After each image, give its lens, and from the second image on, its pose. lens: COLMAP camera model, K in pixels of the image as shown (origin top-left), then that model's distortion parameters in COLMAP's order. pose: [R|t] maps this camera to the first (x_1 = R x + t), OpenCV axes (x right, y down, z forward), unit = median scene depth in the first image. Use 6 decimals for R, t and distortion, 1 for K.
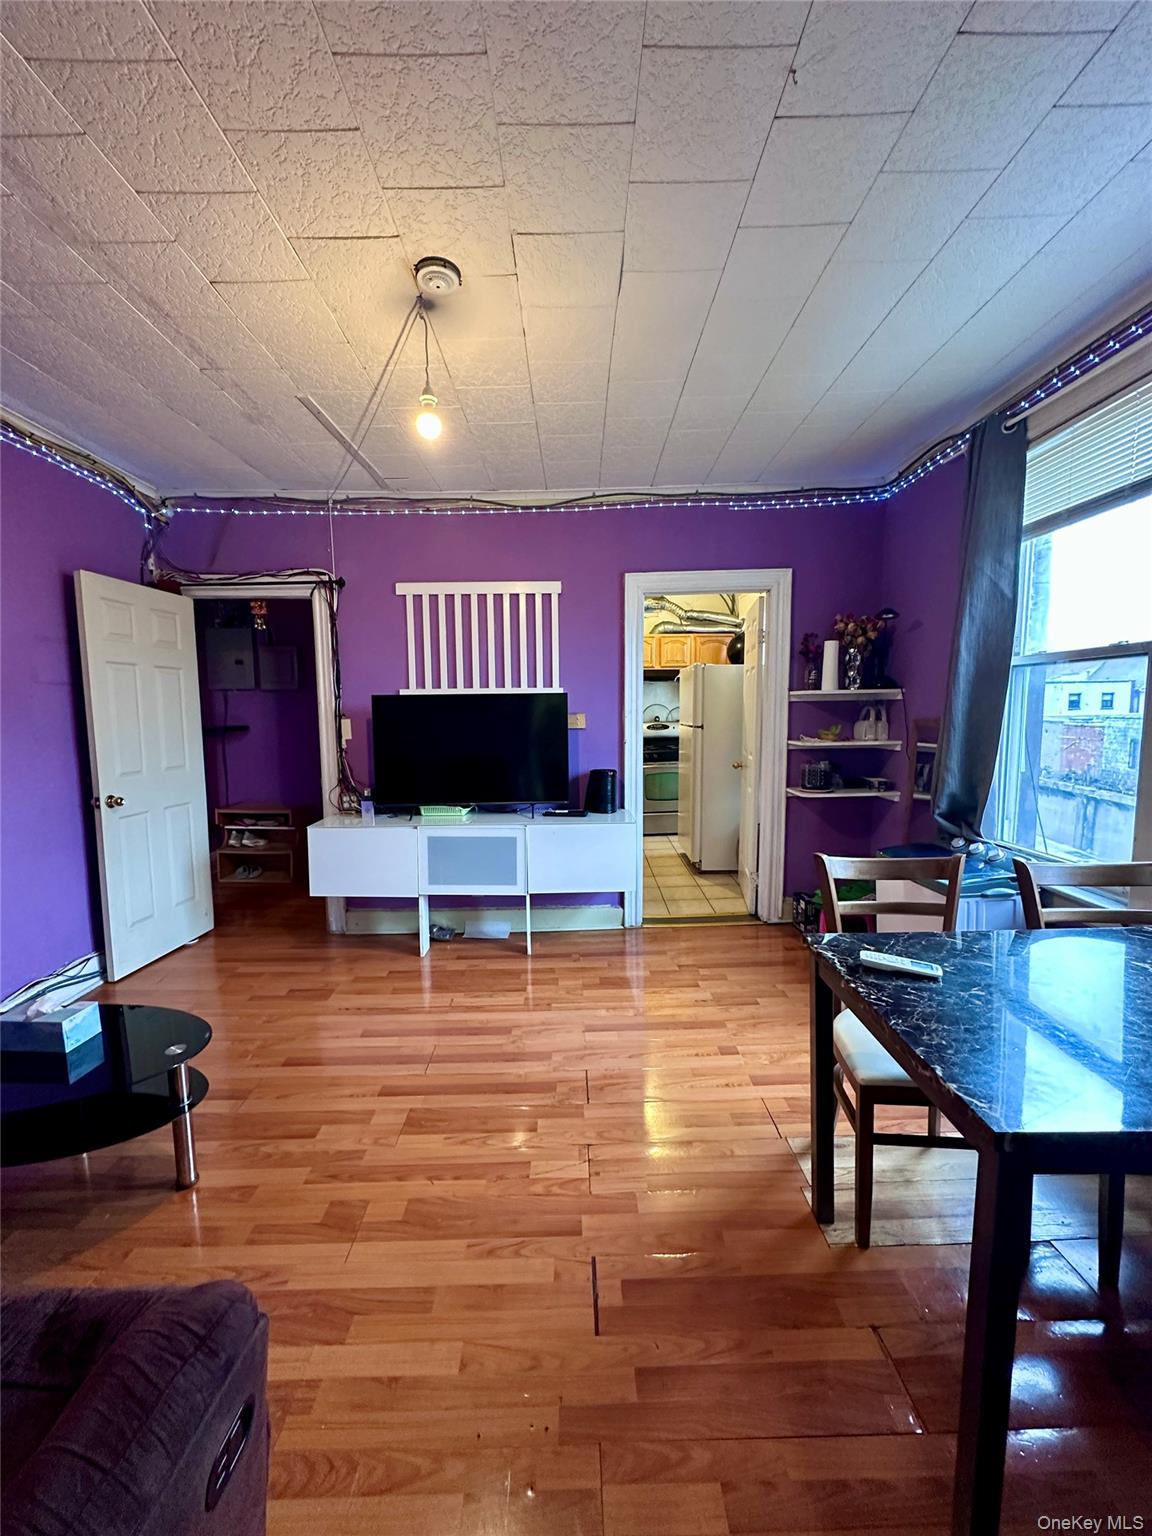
lens RADIAL K [[608.2, 0, 575.3], [0, 608.2, 770.2], [0, 0, 1]] dist [0.000540, -0.003648]
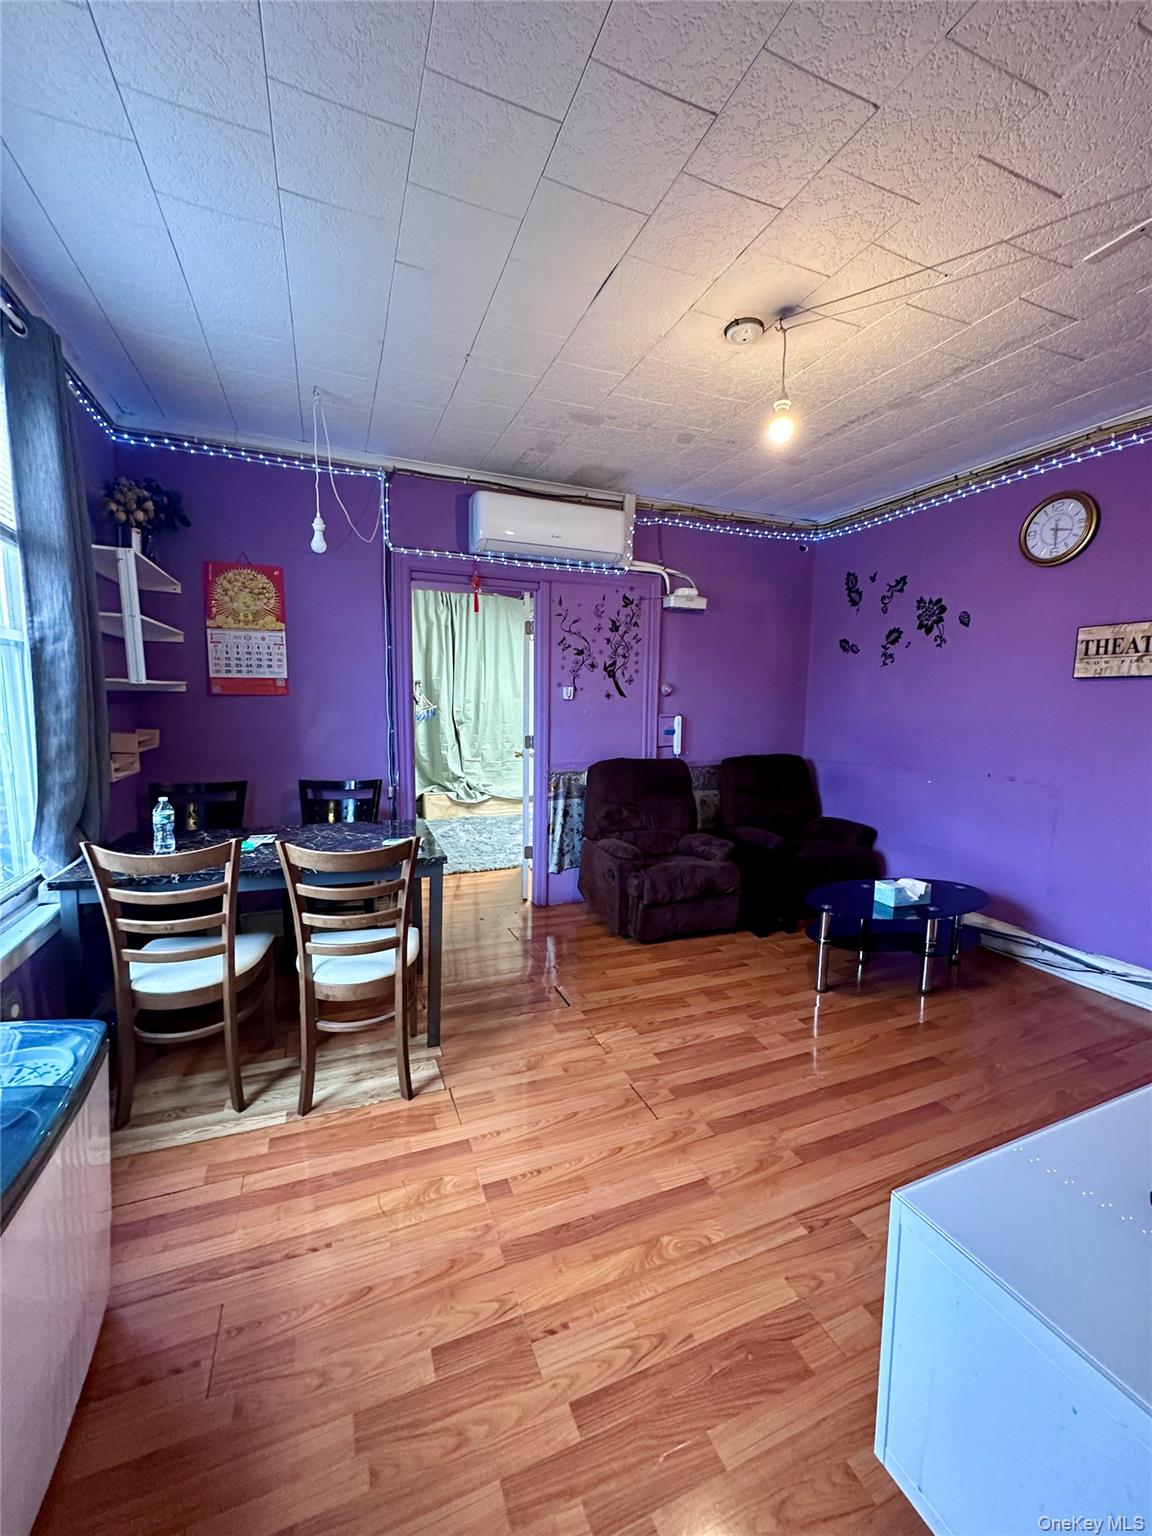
lens RADIAL K [[608.2, 0, 575.3], [0, 608.2, 770.2], [0, 0, 1]] dist [0.000540, -0.003648]
pose [[-0.930697, 0.044305, -0.363098, 0.481972], [-0.035854, 0.976809, 0.211089, -0.194364], [0.364030, 0.209478, -0.907525, 1.885000]]
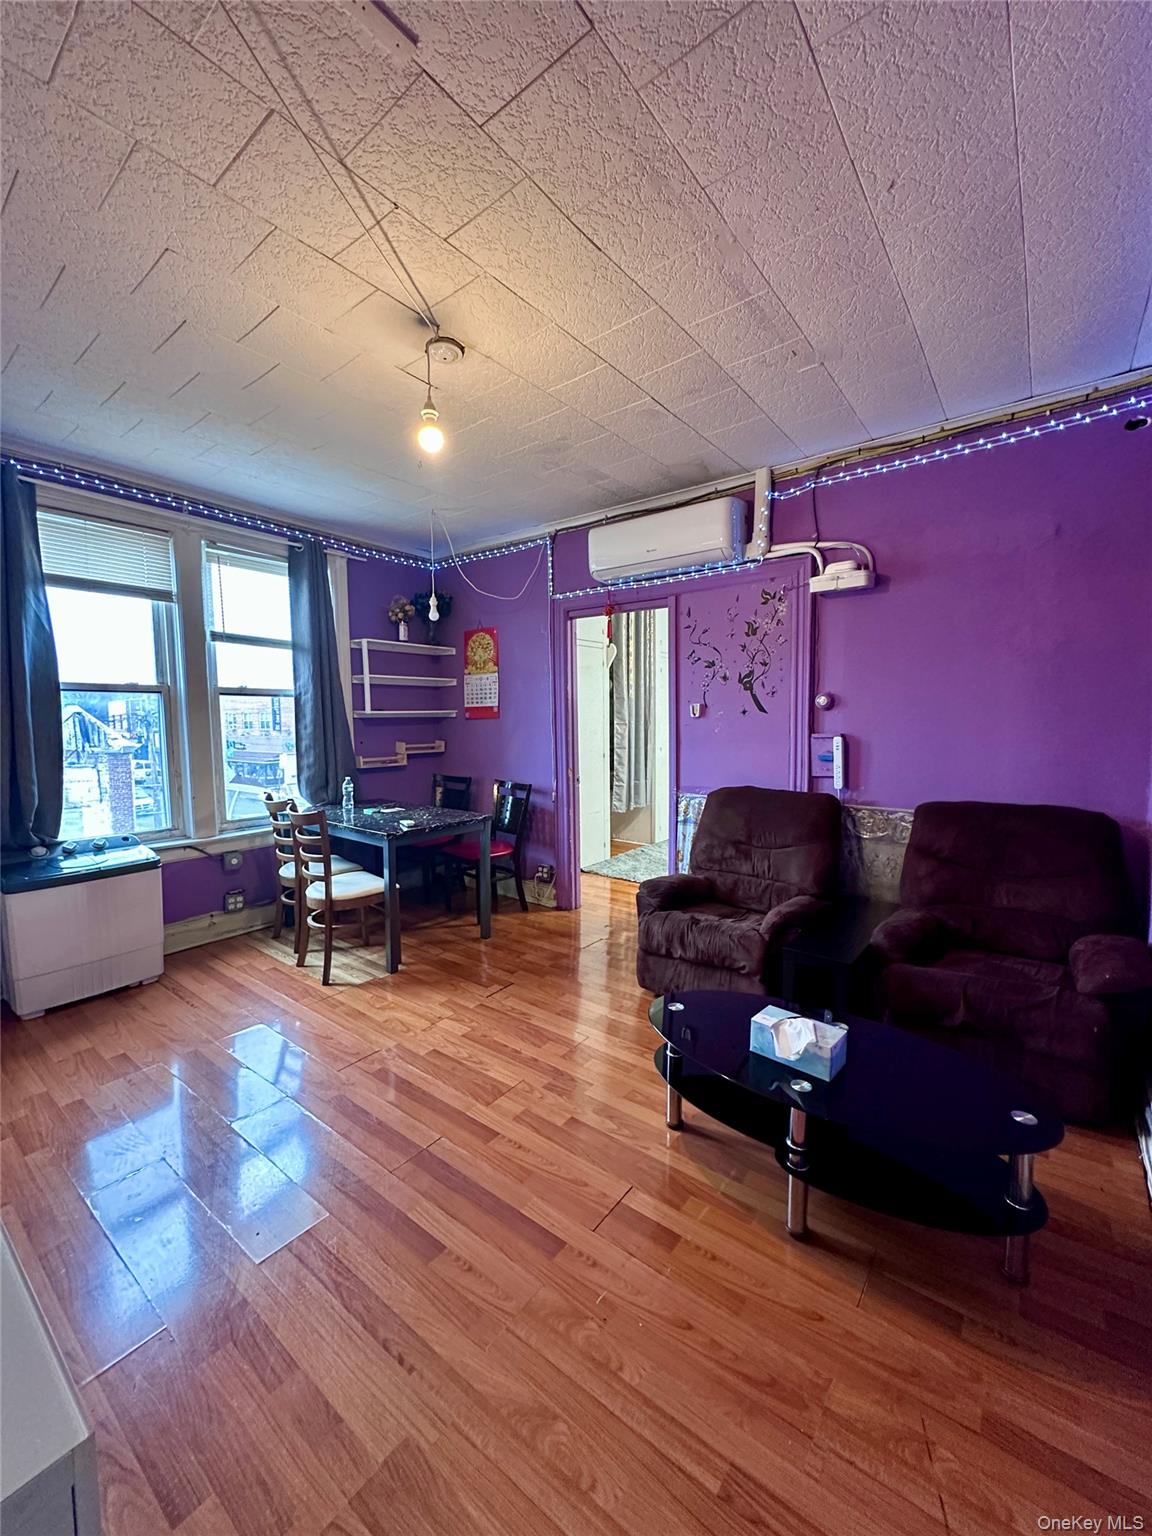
lens RADIAL K [[608.2, 0, 575.3], [0, 608.2, 770.2], [0, 0, 1]] dist [0.000540, -0.003648]
pose [[-0.788074, -0.033501, 0.614668, -1.045441], [0.077907, 0.985061, 0.153574, -0.151917], [-0.610630, 0.168915, -0.773691, 1.682149]]
